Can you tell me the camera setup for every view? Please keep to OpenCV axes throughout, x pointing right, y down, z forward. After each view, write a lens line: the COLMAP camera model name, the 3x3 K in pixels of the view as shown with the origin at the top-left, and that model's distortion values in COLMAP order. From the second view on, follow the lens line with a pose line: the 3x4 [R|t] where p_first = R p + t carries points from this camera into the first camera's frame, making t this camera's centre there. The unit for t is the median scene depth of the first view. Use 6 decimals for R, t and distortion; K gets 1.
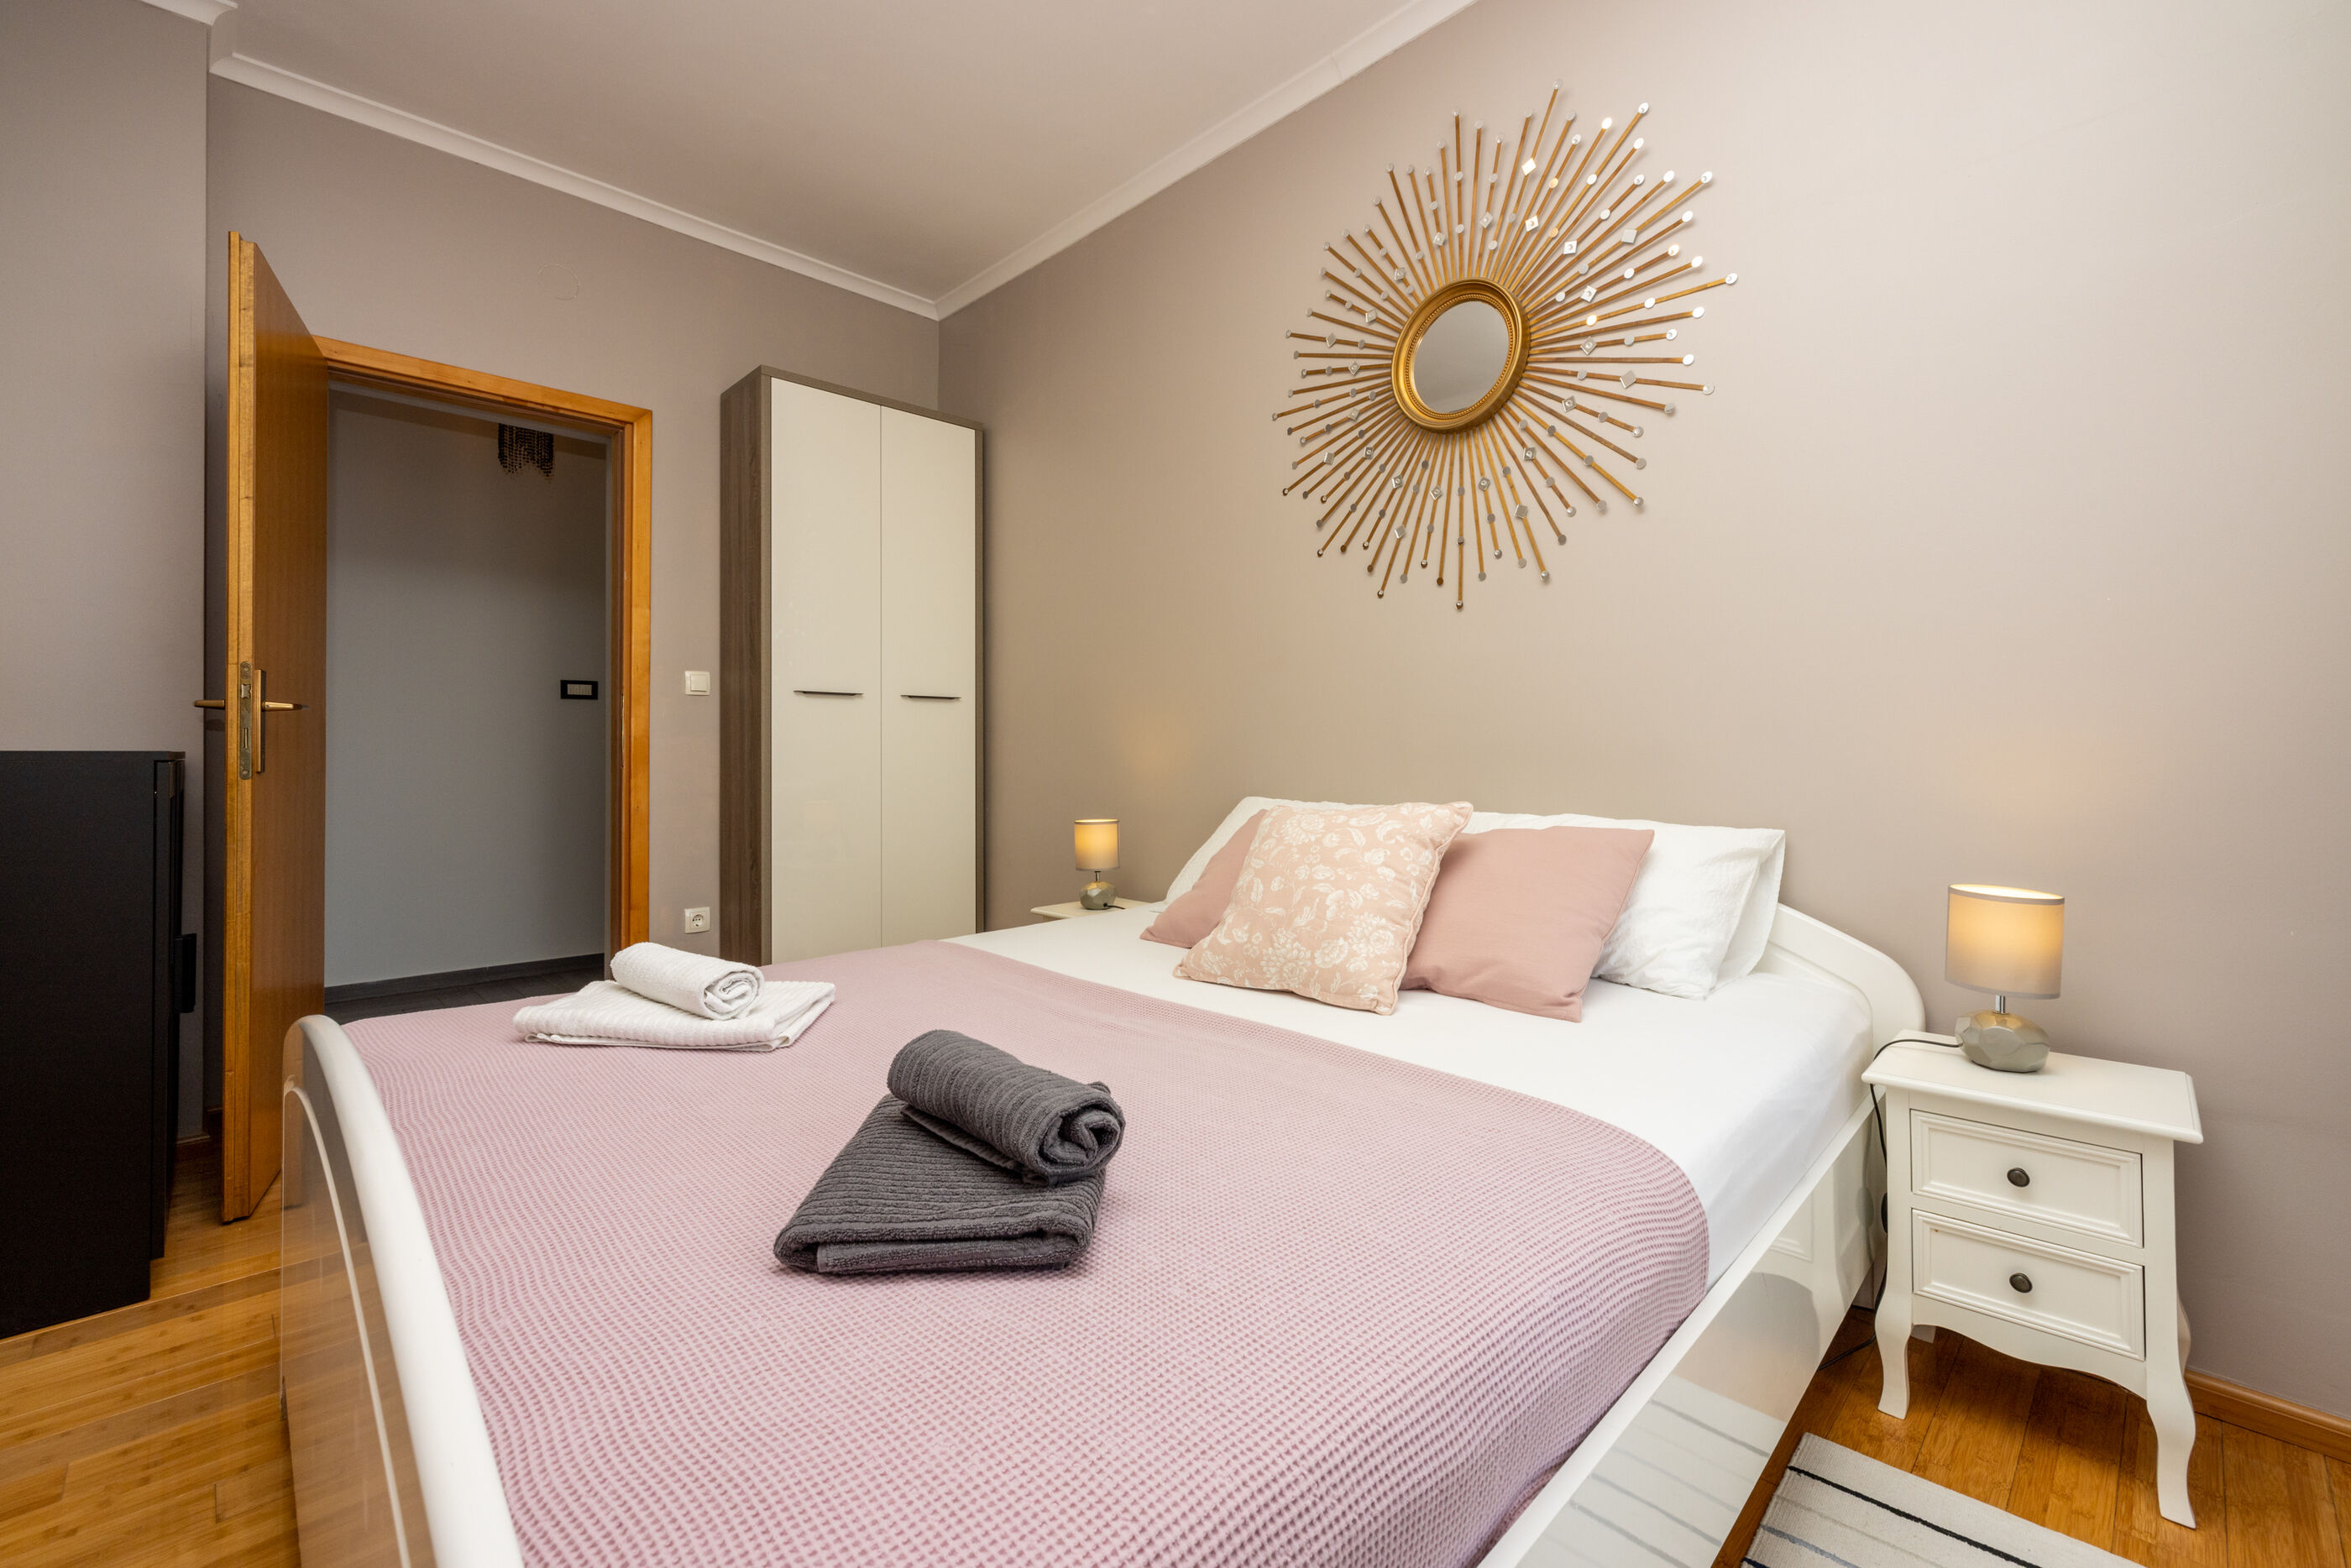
lens RADIAL K [[1018.0, 0, 1176.2], [0, 1018.0, 749.5], [0, 0, 1]] dist [-0.000689, -0.000038]
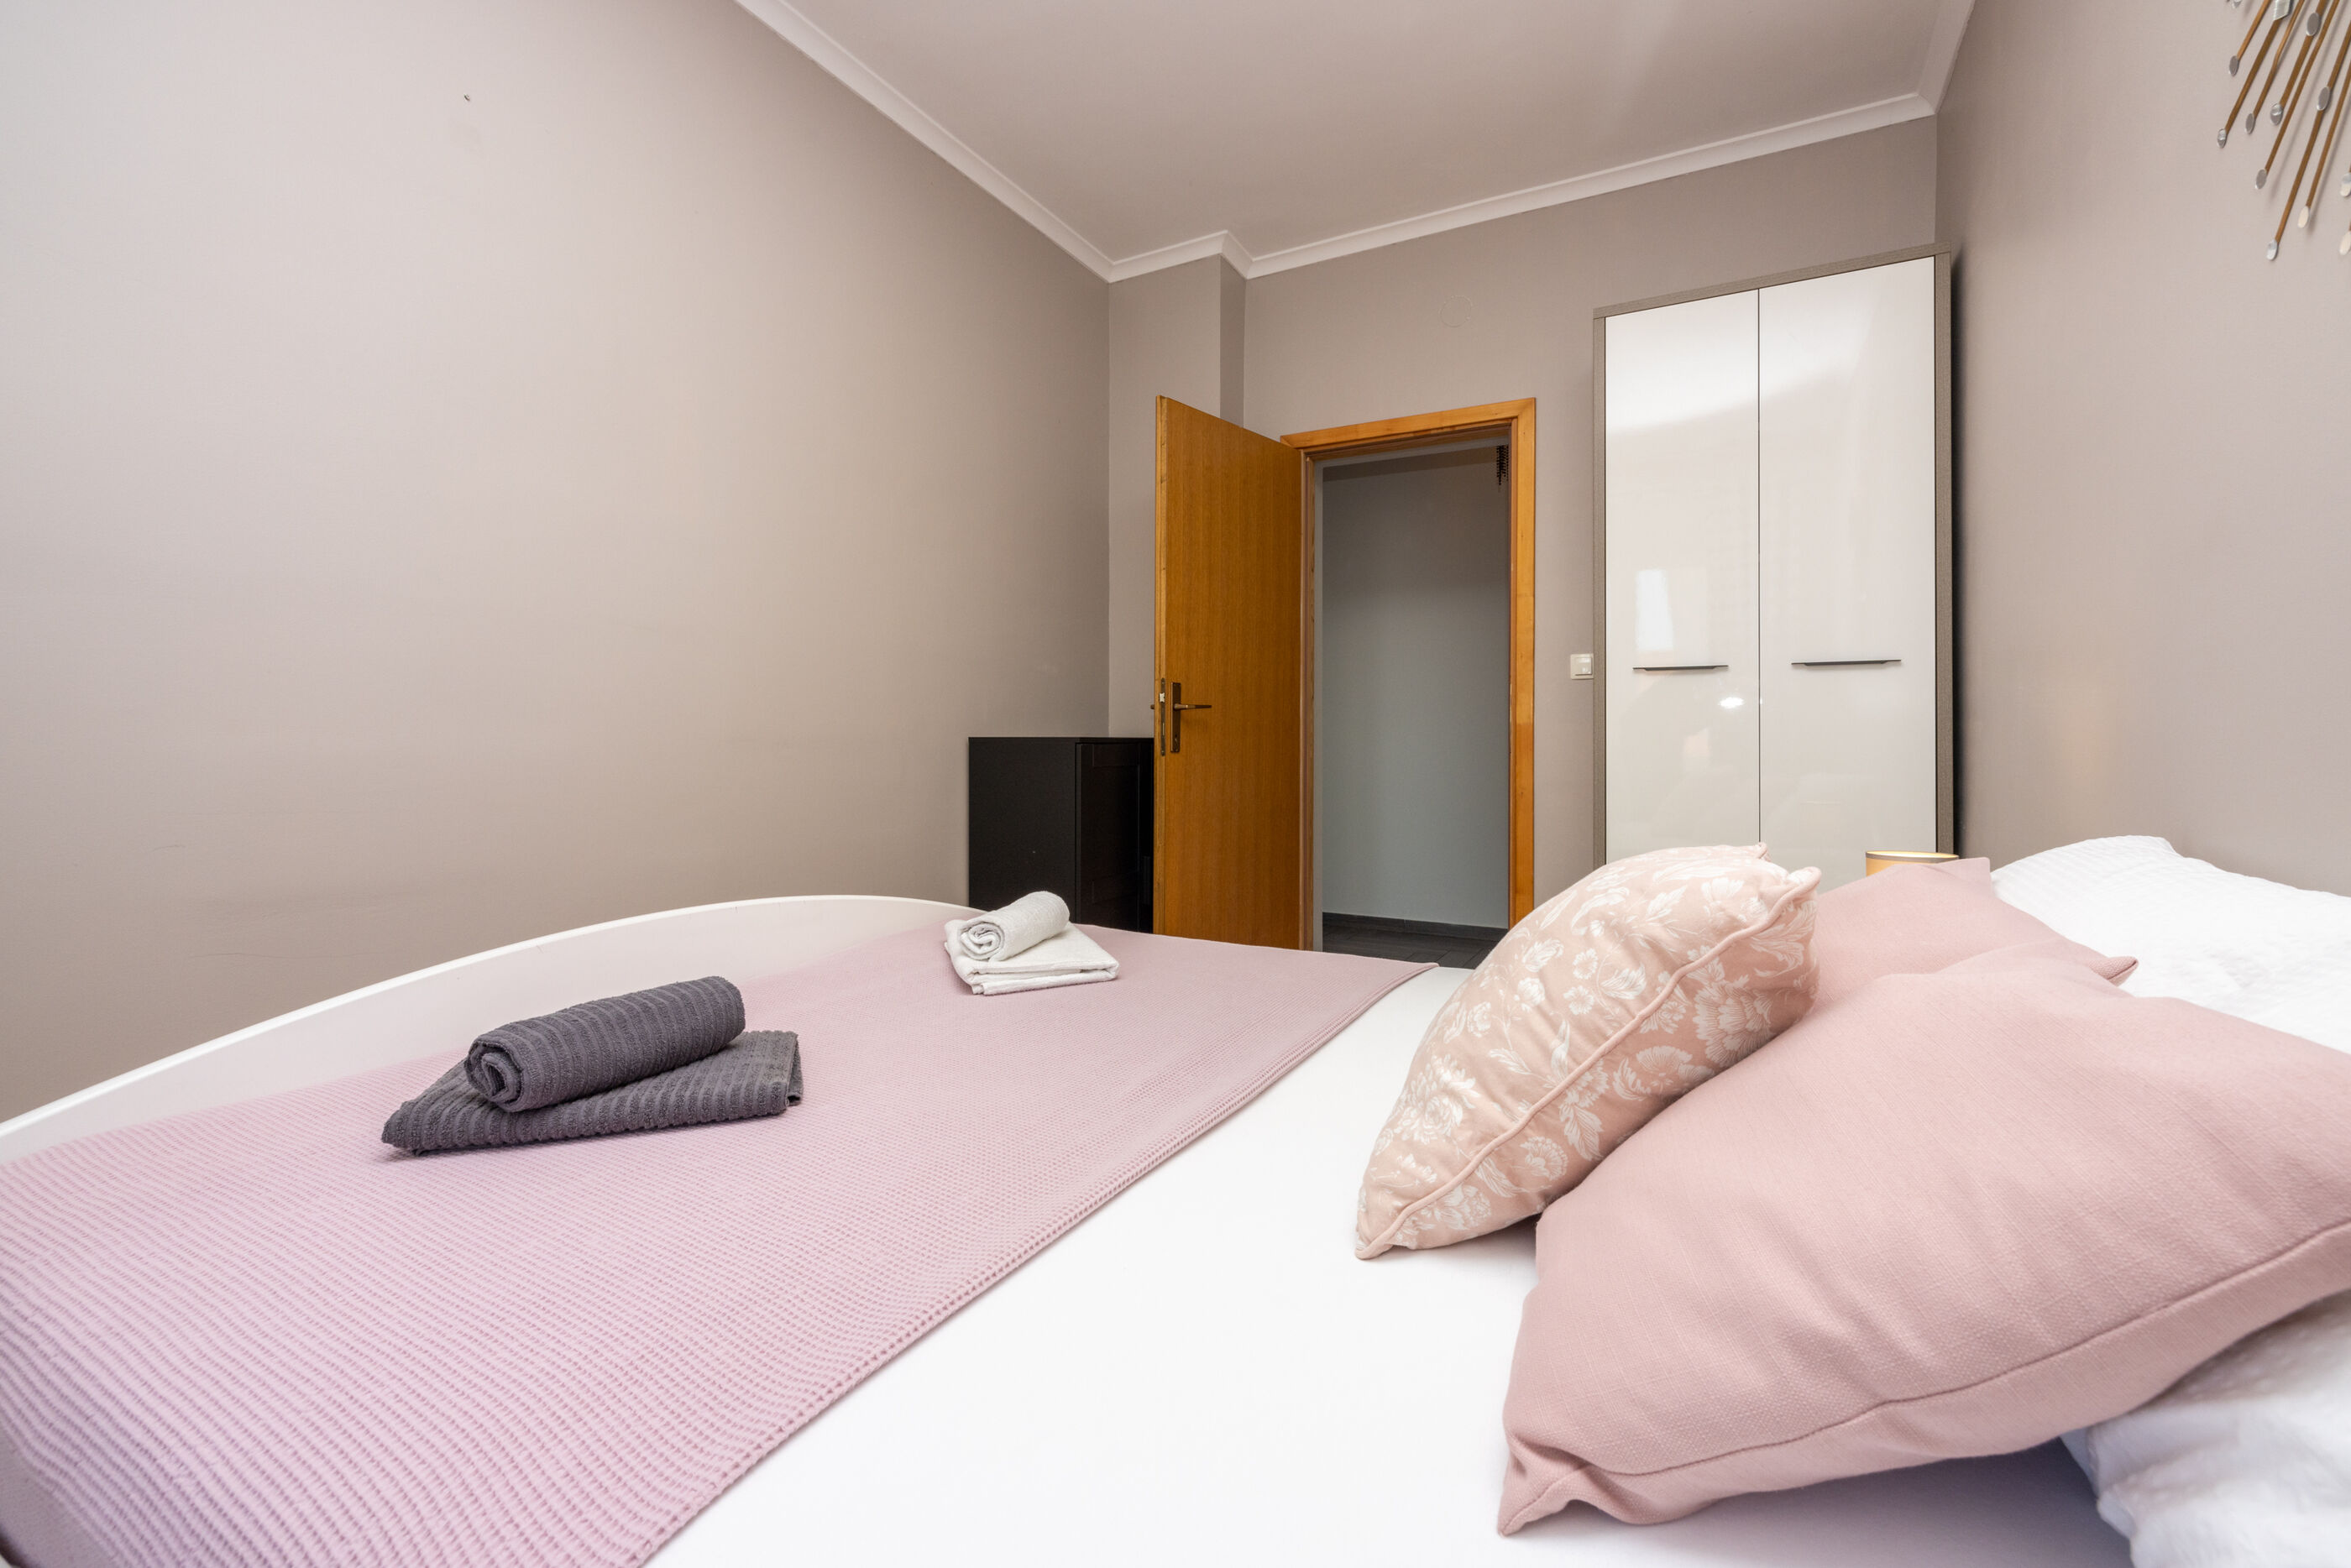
lens RADIAL K [[1003.8, 0, 1178.8], [0, 1003.8, 730.5], [0, 0, 1]] dist [0.003915, -0.000255]
pose [[0.281062, -0.007947, -0.959657, 0.408625], [0.005016, 0.999964, -0.006811, 0.000041], [0.959677, -0.002899, 0.281092, 0.465203]]
